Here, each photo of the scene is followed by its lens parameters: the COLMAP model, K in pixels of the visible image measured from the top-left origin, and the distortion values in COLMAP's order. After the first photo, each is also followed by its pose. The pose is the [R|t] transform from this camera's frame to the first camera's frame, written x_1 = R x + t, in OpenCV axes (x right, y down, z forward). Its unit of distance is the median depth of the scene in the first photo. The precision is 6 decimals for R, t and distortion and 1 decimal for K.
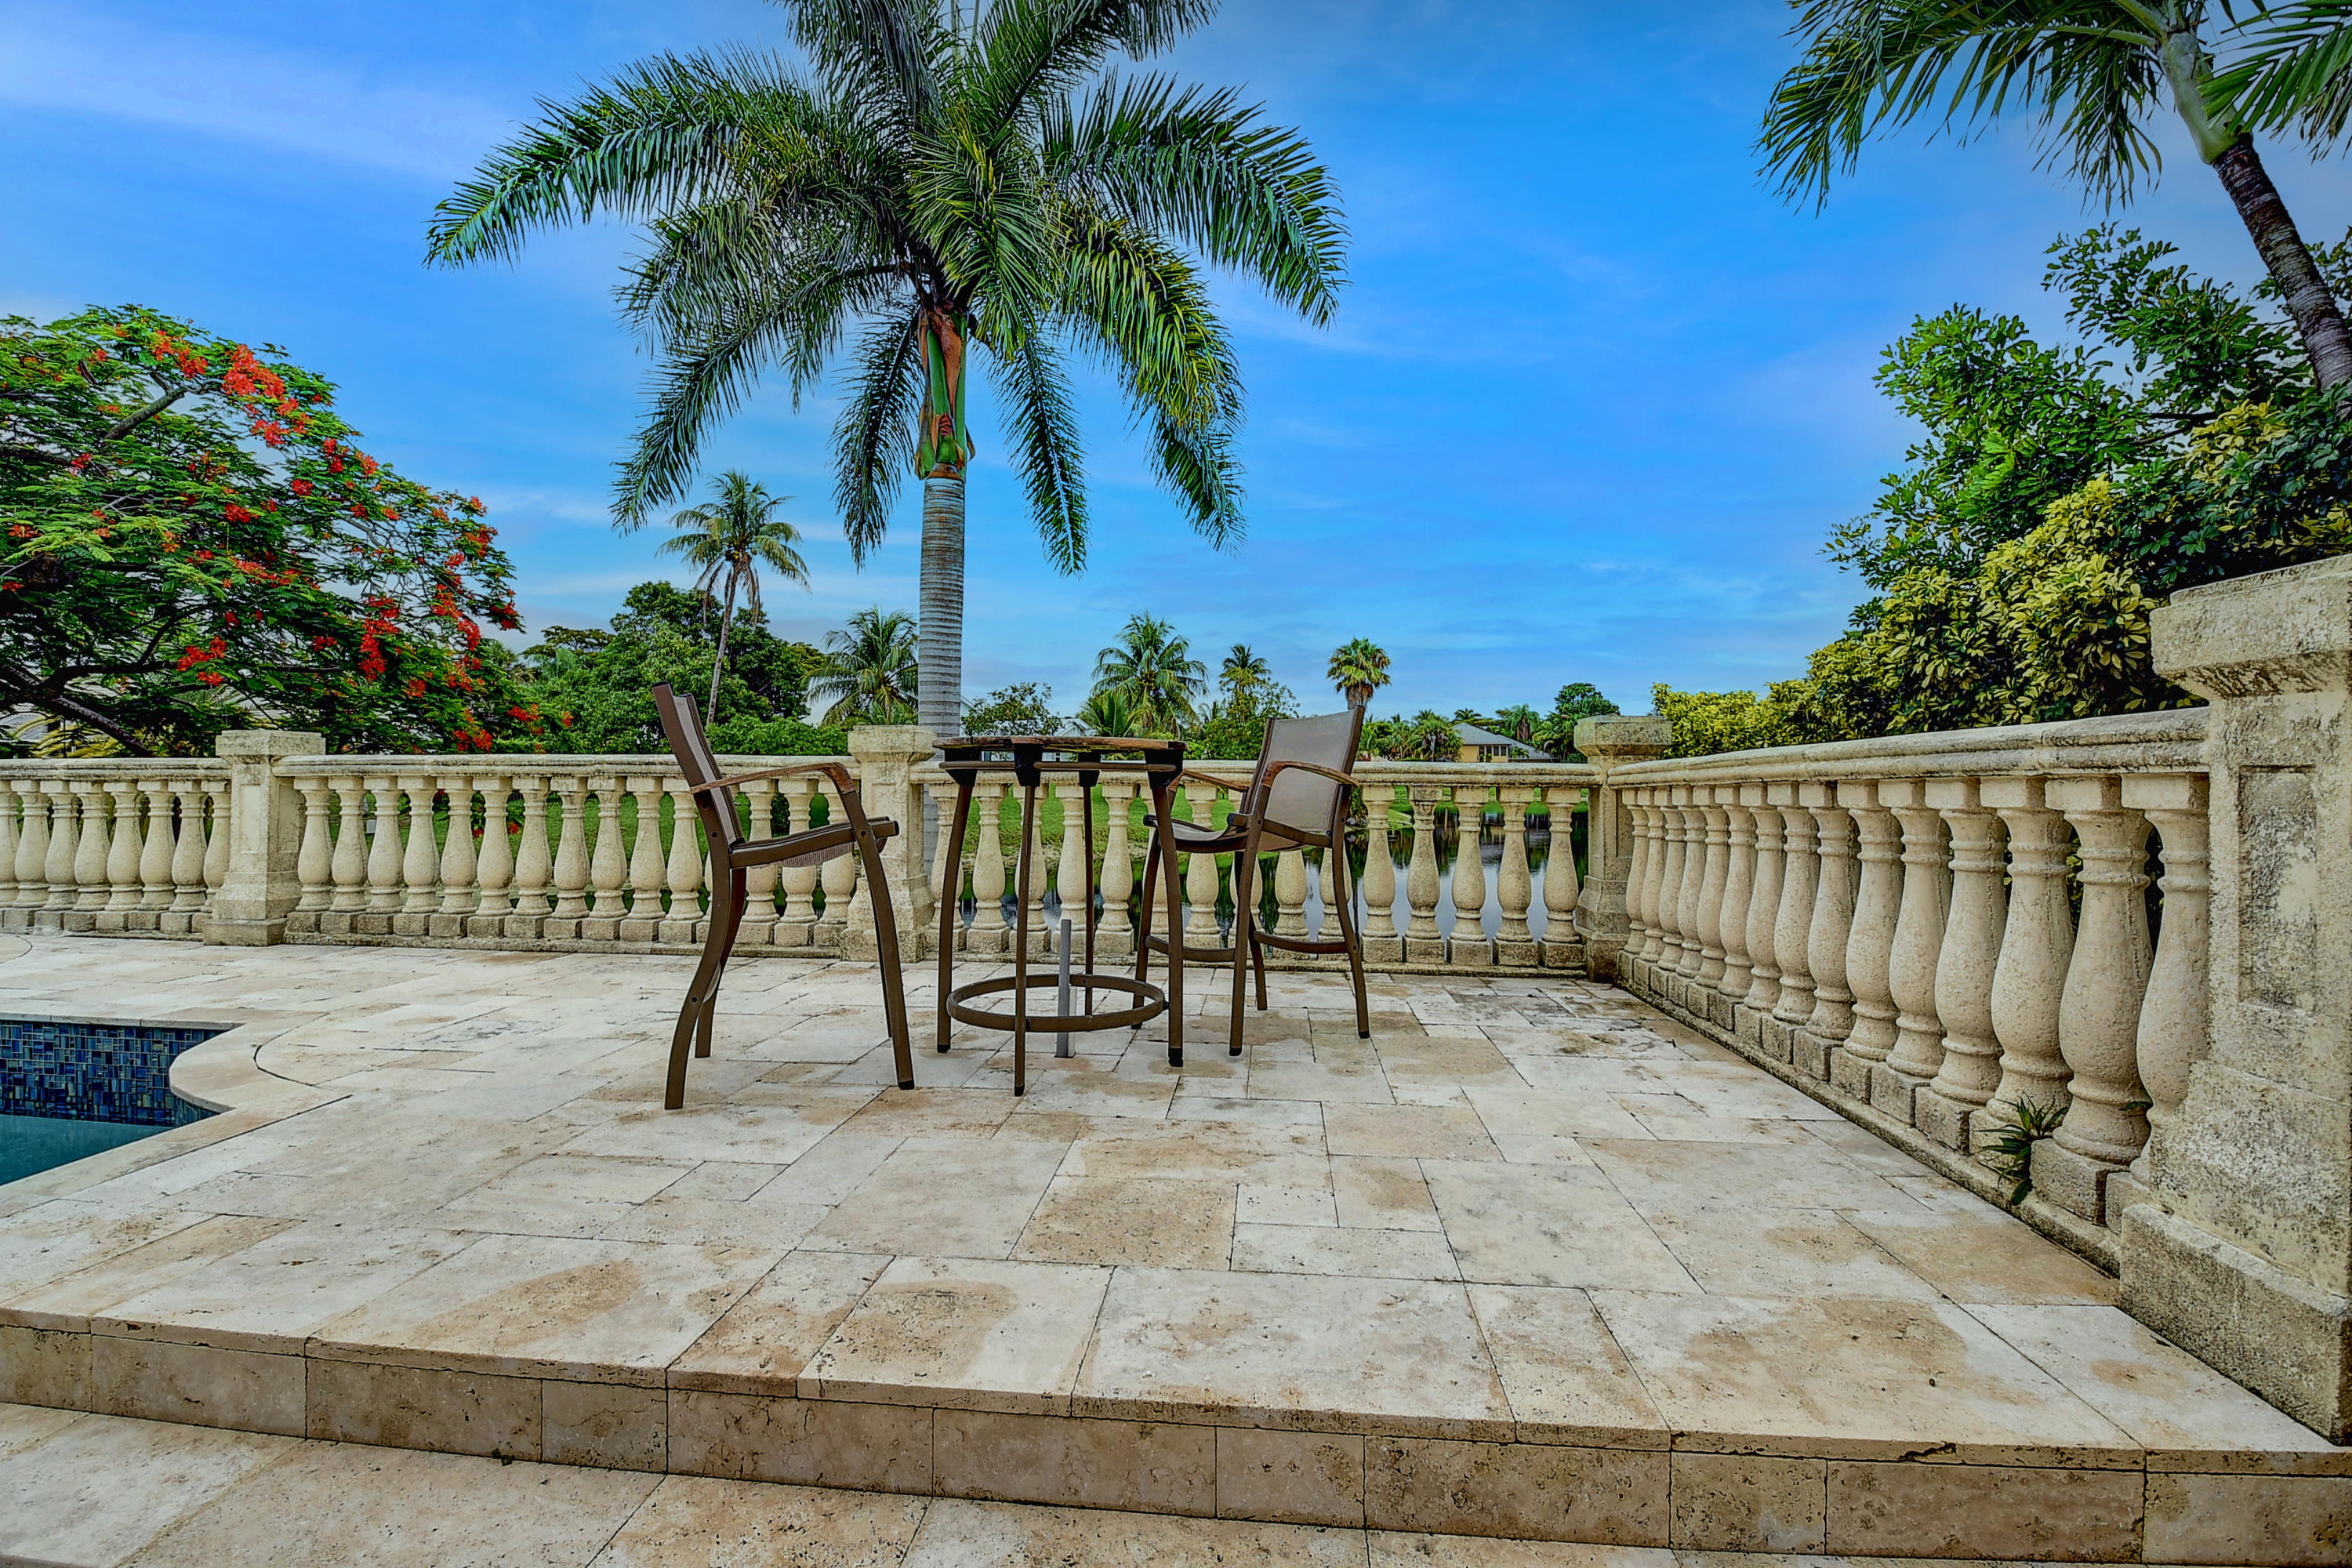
lens RADIAL K [[1030.1, 0, 1168.8], [0, 1030.1, 758.2], [0, 0, 1]] dist [0.021401, -0.029726]
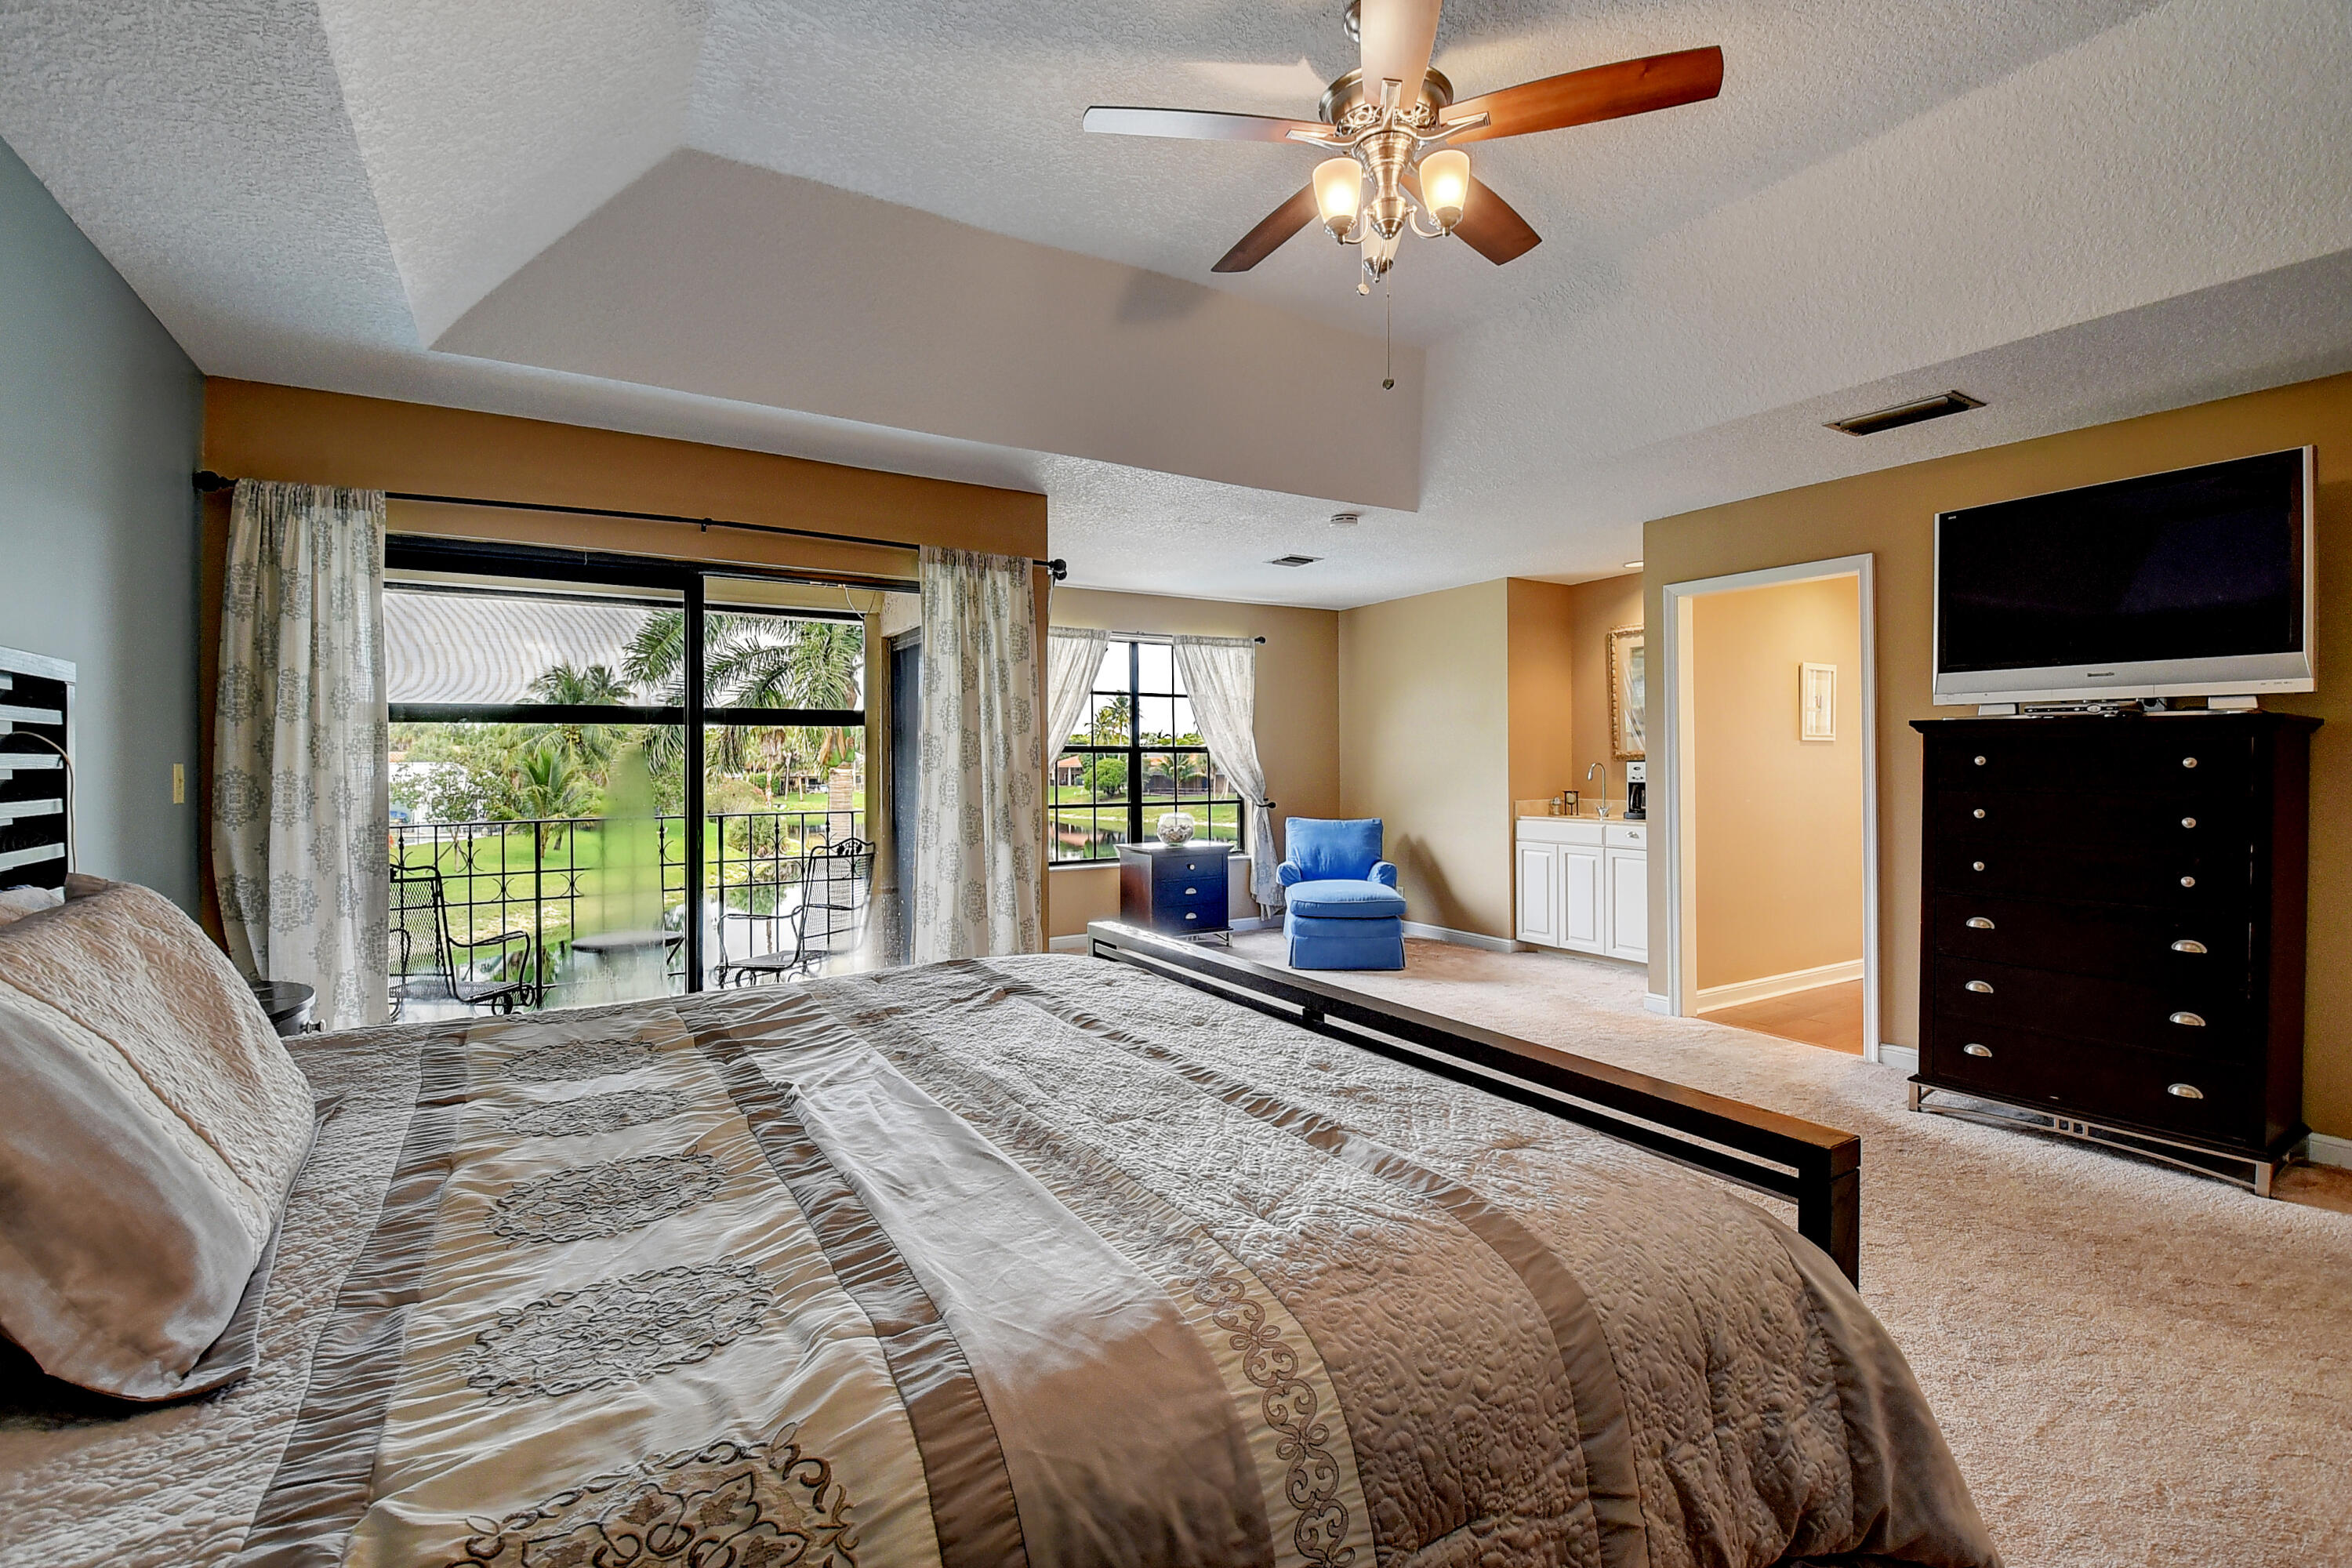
lens RADIAL K [[1030.1, 0, 1168.8], [0, 1030.1, 758.2], [0, 0, 1]] dist [0.021401, -0.029726]
pose [[0.797919, -0.005440, 0.602740, -0.219892], [0.001482, 0.999974, 0.007063, -0.077122], [-0.602763, -0.004742, 0.797906, -0.200058]]
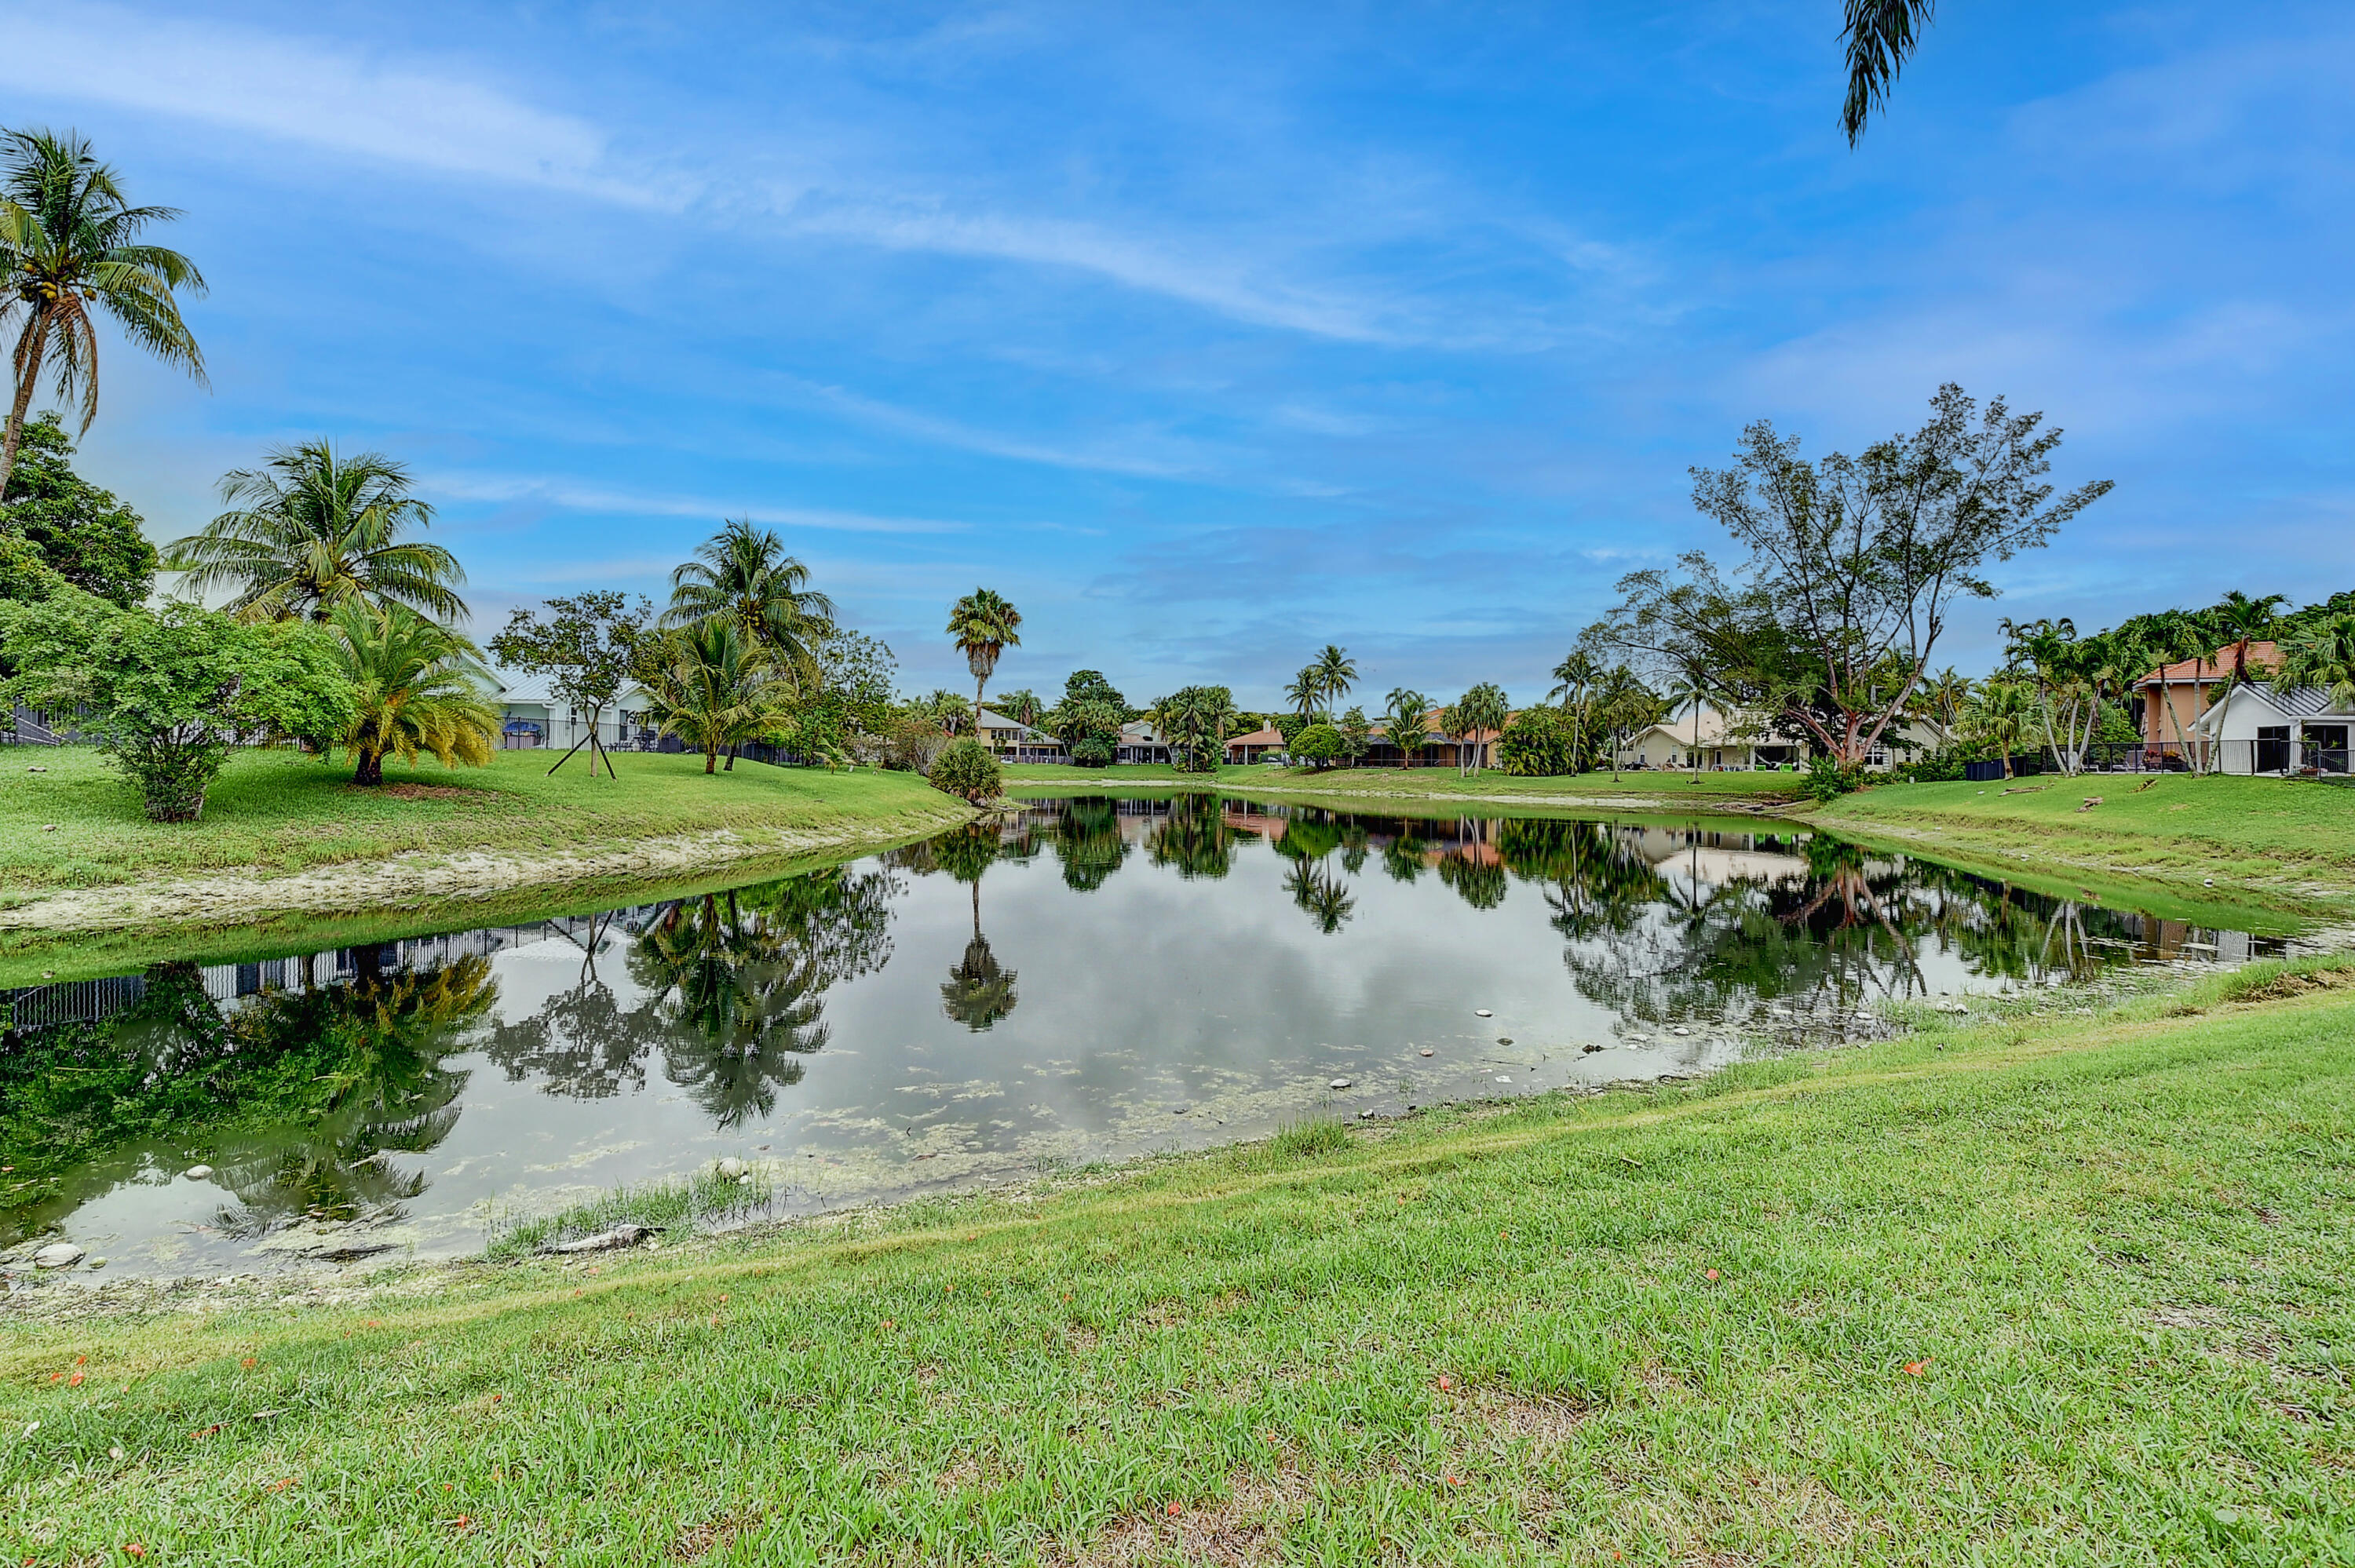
lens RADIAL K [[1037.9, 0, 1169.0], [0, 1037.9, 761.5], [0, 0, 1]] dist [0.007710, -0.022410]
pose [[0.861535, 0.010859, 0.507582, -0.186671], [-0.017709, 0.999806, 0.008670, 0.026129], [-0.507389, -0.016458, 0.861560, 0.274655]]
